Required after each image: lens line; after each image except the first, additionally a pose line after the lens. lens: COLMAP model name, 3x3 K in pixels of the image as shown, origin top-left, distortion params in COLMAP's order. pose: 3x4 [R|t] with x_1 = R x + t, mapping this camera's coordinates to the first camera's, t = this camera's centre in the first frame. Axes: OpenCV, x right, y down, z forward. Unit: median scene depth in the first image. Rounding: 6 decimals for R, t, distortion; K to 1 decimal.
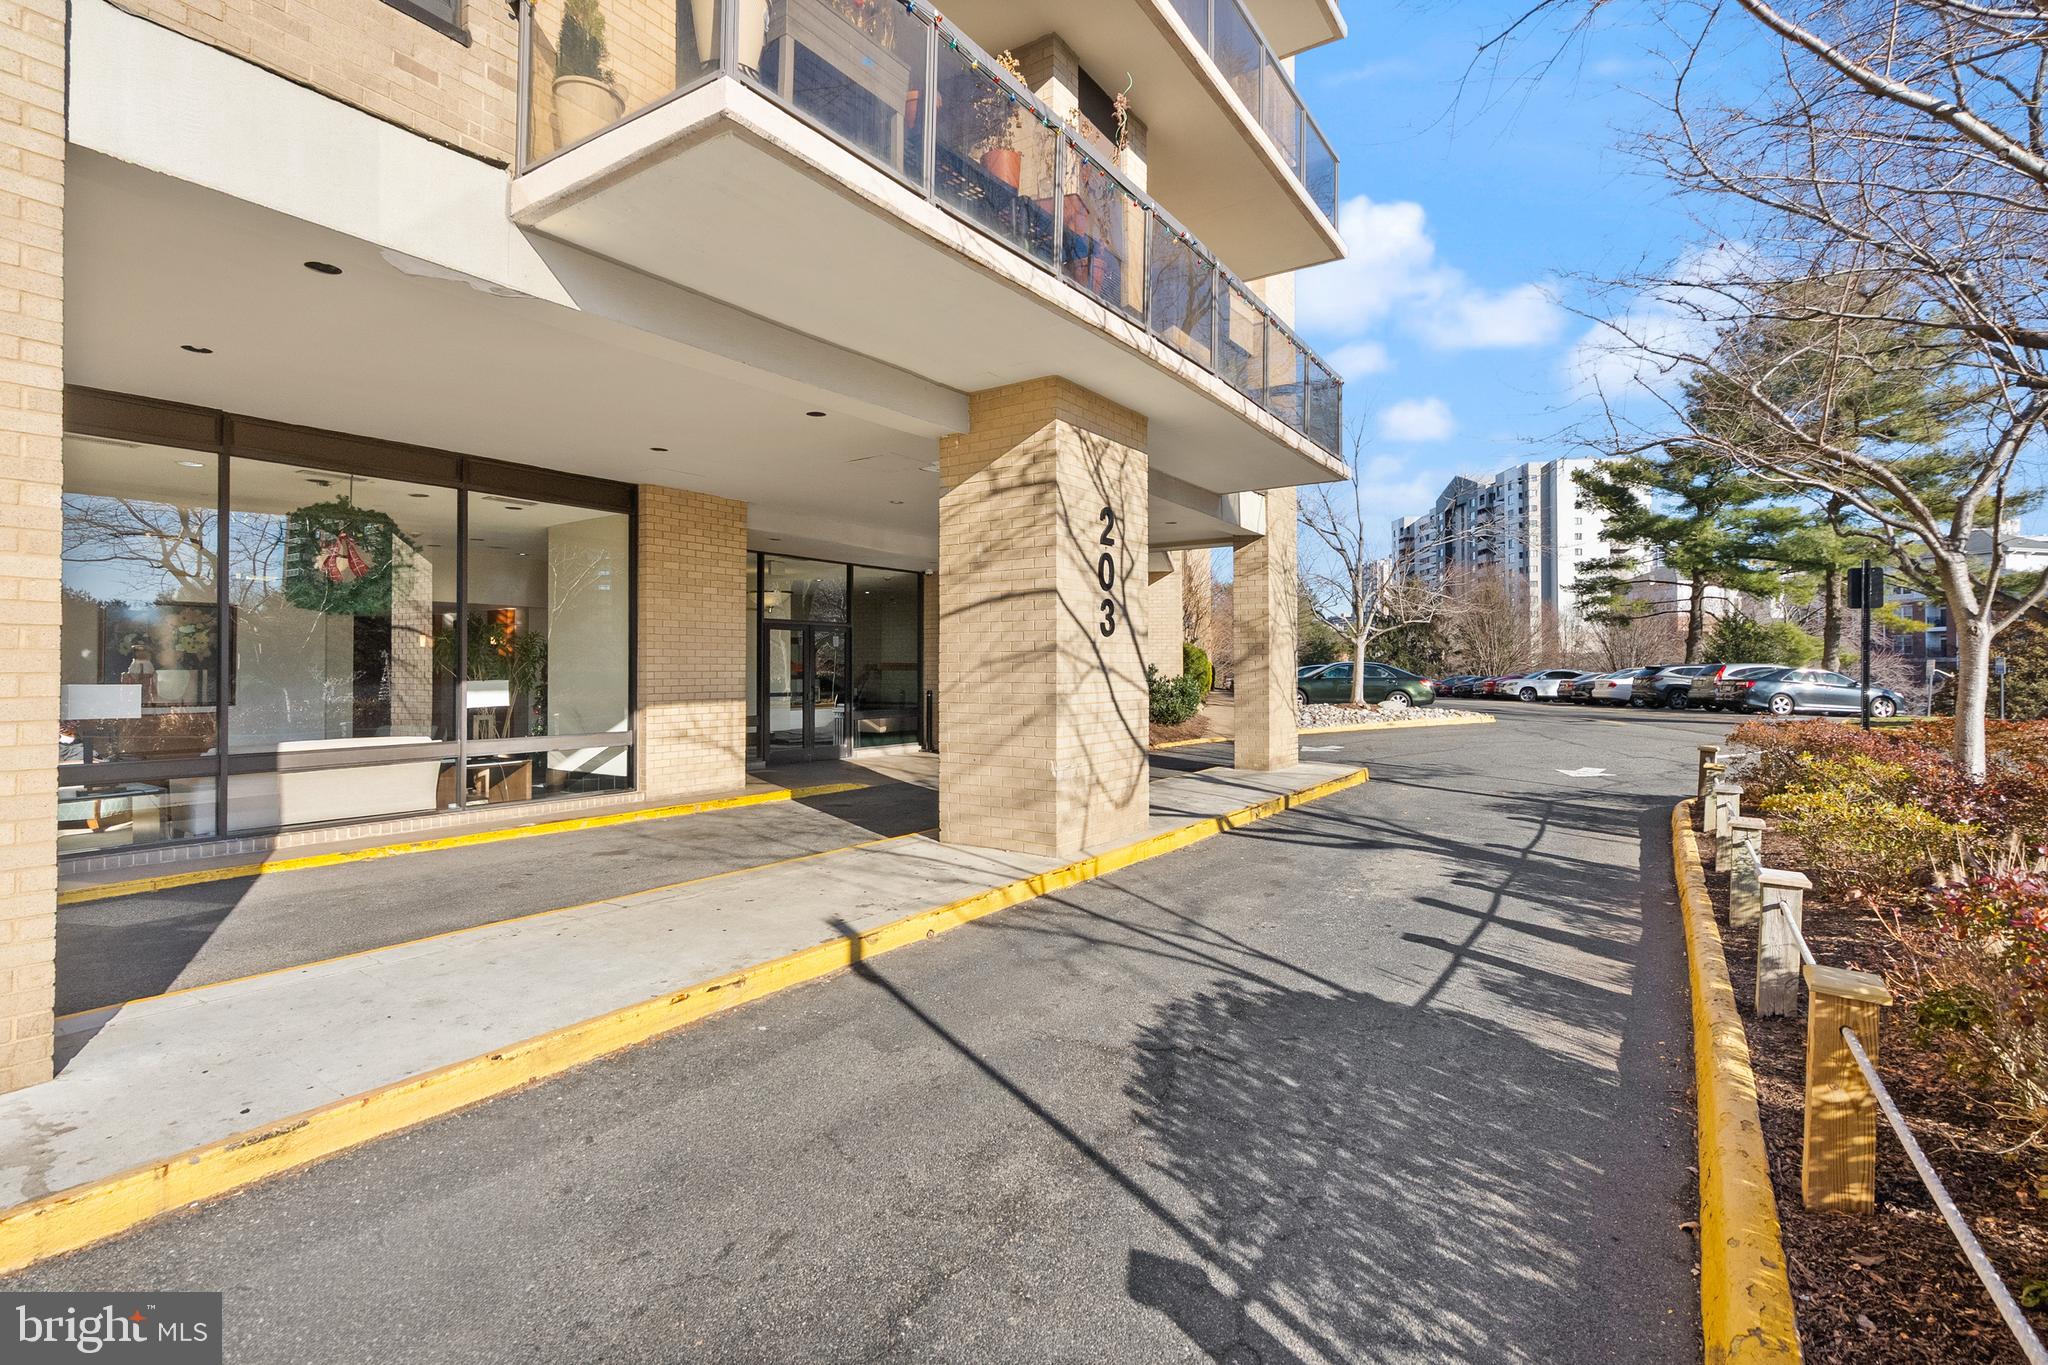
lens RADIAL K [[945.8, 0, 1015.7], [0, 945.8, 661.6], [0, 0, 1]] dist [-0.001687, 0.001558]
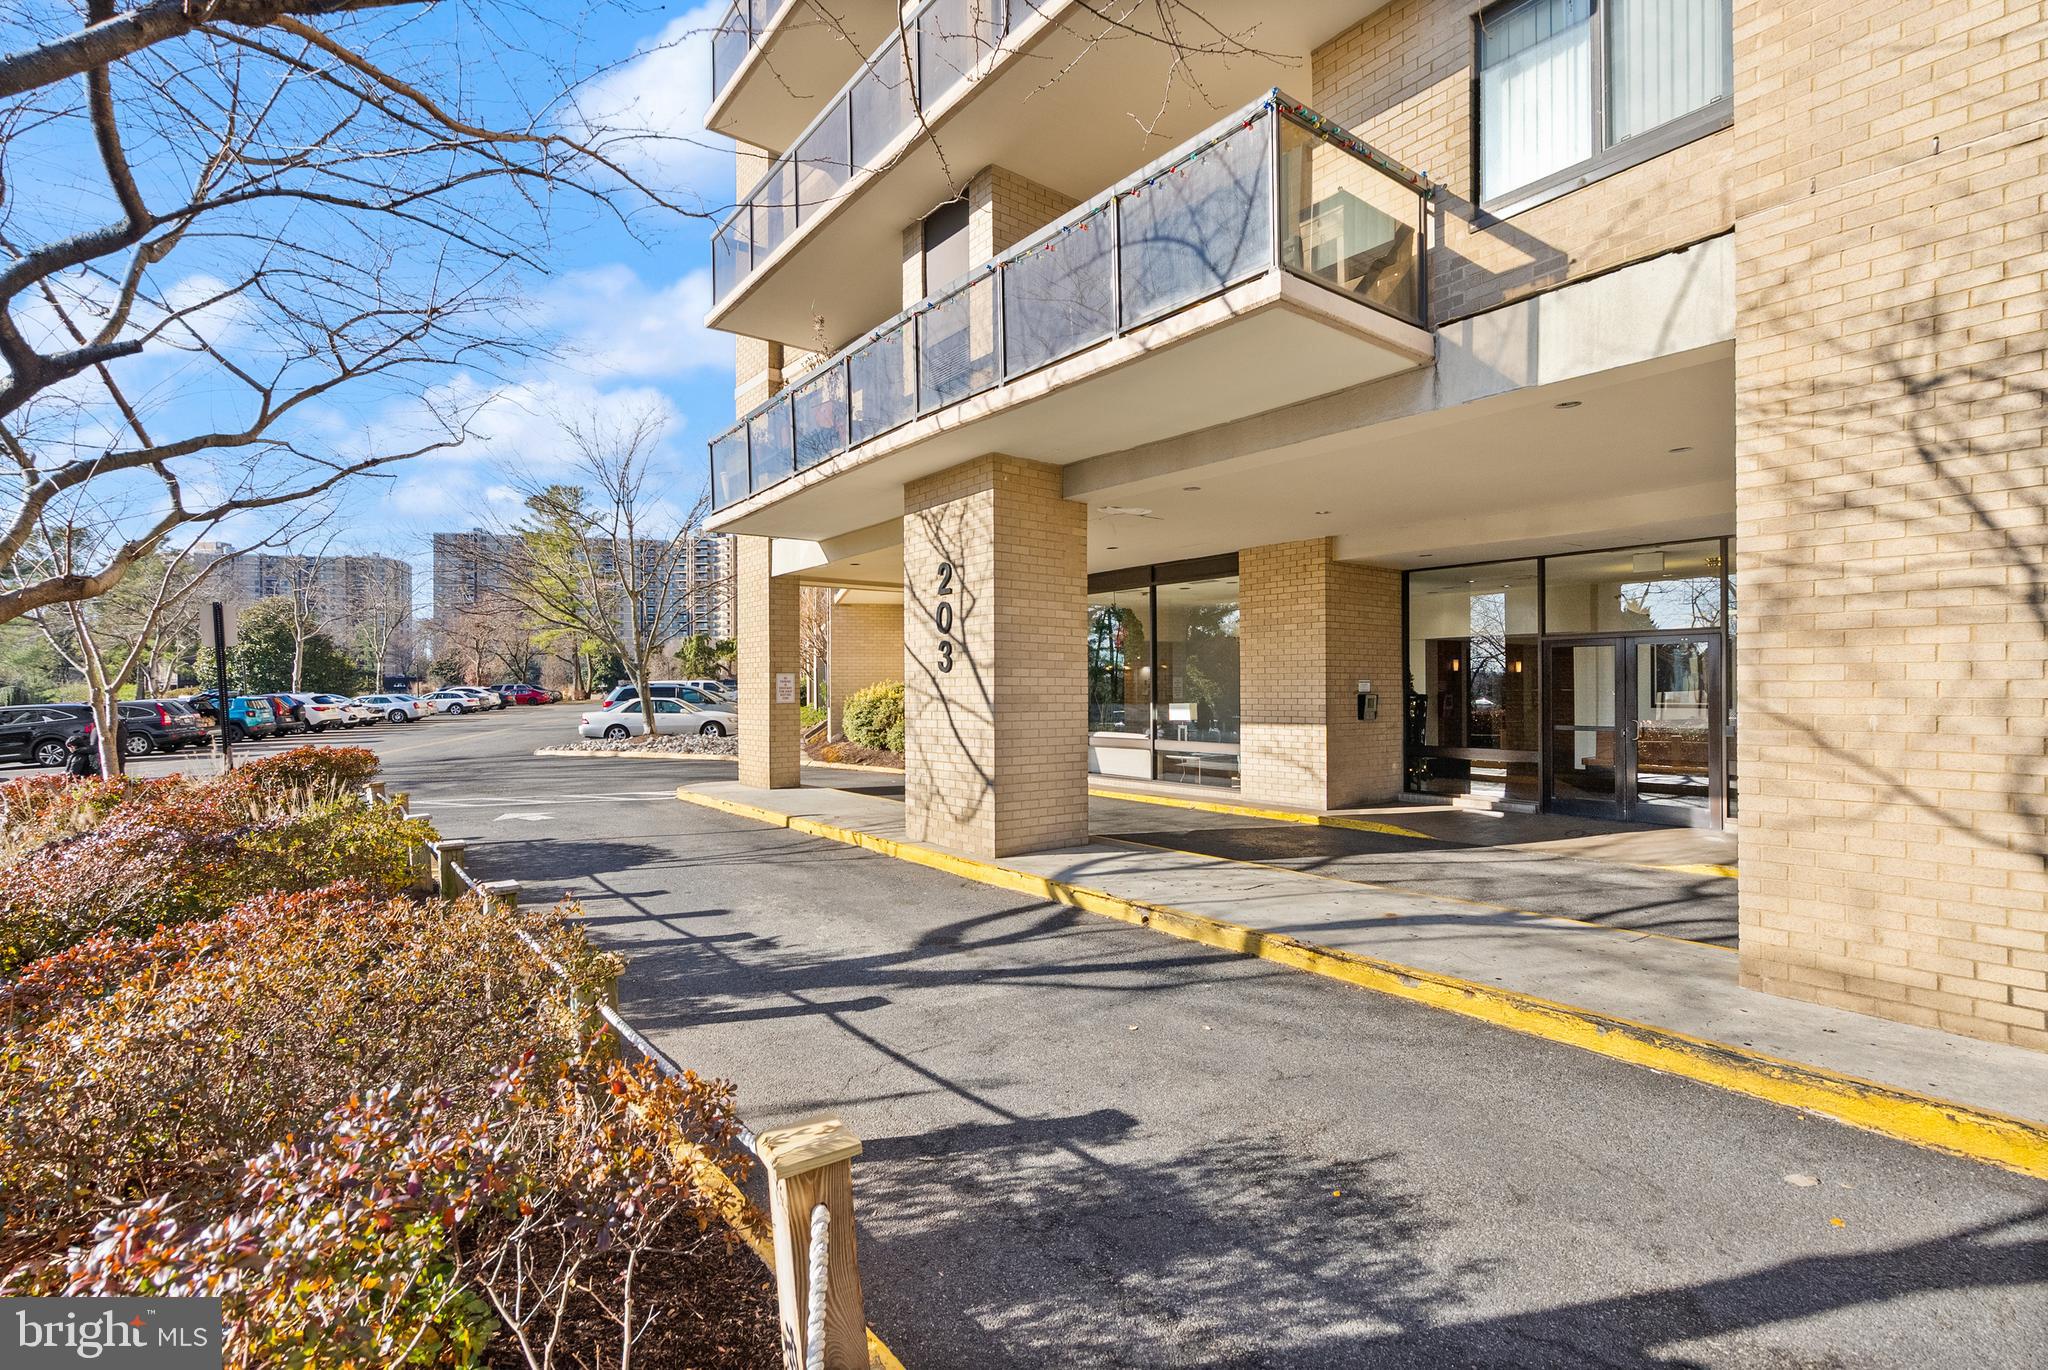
lens RADIAL K [[945.8, 0, 1016.6], [0, 945.8, 697.3], [0, 0, 1]] dist [-0.001687, 0.001558]
pose [[-0.300184, 0.007467, -0.953852, 1.170540], [0.012894, 0.999910, 0.003770, 0.001325], [0.953794, -0.011167, -0.300253, 1.411270]]
